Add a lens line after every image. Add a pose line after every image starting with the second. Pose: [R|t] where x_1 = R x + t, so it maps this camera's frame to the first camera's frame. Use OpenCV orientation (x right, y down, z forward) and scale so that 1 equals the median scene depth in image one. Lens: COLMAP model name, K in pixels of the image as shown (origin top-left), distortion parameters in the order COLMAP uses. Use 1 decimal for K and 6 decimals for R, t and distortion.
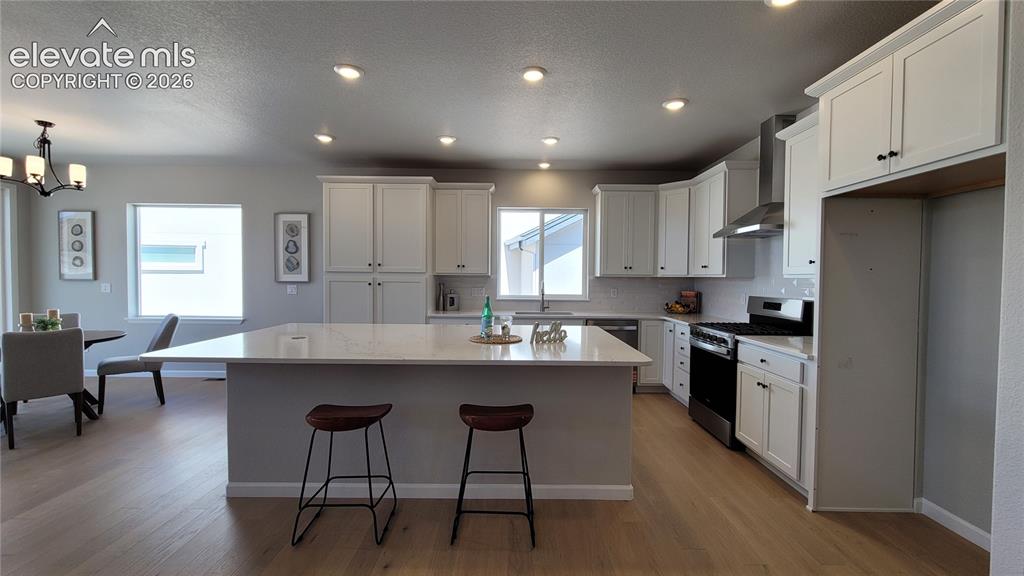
lens RADIAL K [[415.4, 0, 515.2], [0, 415.4, 288.6], [0, 0, 1]] dist [-0.001872, -0.000165]
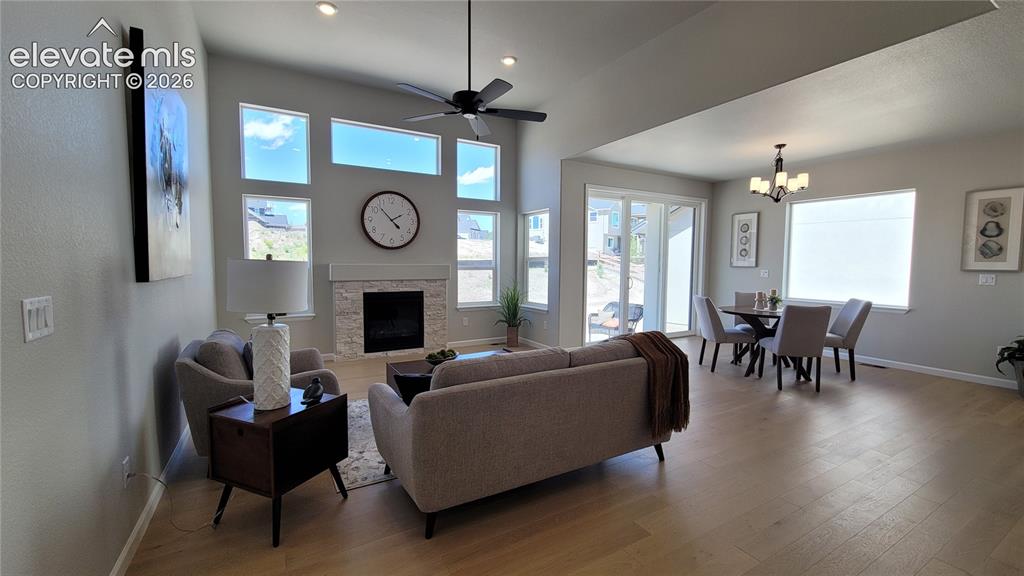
lens RADIAL K [[415.4, 0, 515.2], [0, 415.4, 288.8], [0, 0, 1]] dist [-0.001872, -0.000165]
pose [[0.499121, 0.051116, -0.865023, -0.309886], [-0.027029, 0.998691, 0.043419, 0.011082], [0.866110, 0.001709, 0.499850, -0.284863]]
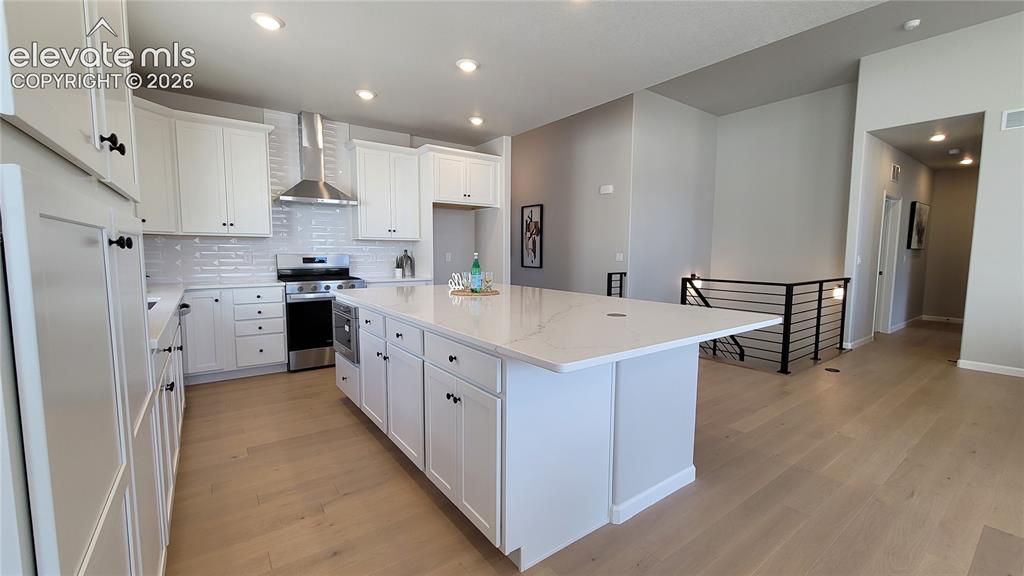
lens RADIAL K [[415.4, 0, 514.1], [0, 415.4, 289.7], [0, 0, 1]] dist [-0.001872, -0.000165]
pose [[-0.592552, -0.087702, 0.800744, -0.589118], [0.010763, 0.993105, 0.116735, -0.008749], [-0.805460, 0.077790, -0.587522, 0.929834]]
